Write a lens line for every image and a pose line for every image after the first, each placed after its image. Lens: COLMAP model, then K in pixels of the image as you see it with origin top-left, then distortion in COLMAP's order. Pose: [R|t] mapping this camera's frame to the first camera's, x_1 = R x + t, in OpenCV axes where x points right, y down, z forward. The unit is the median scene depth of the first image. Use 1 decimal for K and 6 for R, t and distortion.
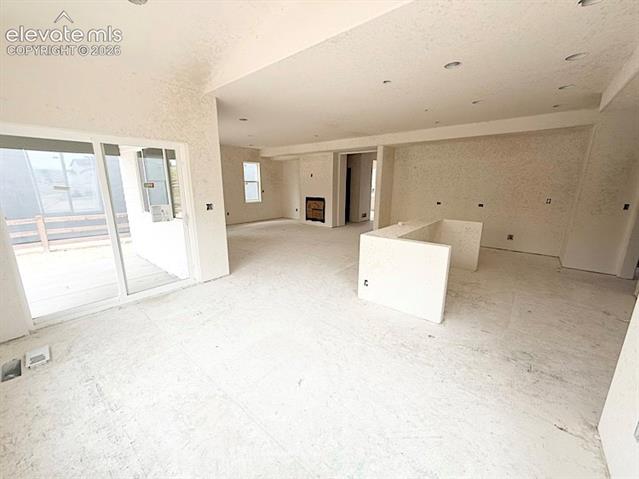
lens RADIAL K [[253.1, 0, 317.7], [0, 253.1, 237.9], [0, 0, 1]] dist [-0.001631, 0.000142]
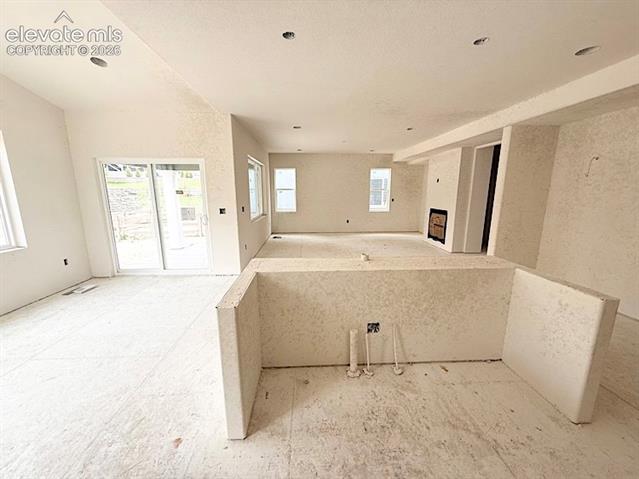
lens RADIAL K [[253.1, 0, 317.1], [0, 253.1, 238.5], [0, 0, 1]] dist [-0.001631, 0.000142]
pose [[0.679625, 0.131528, -0.721671, 0.305585], [-0.153206, 0.987549, 0.035706, -0.046447], [0.717382, 0.086297, 0.691314, 0.229891]]
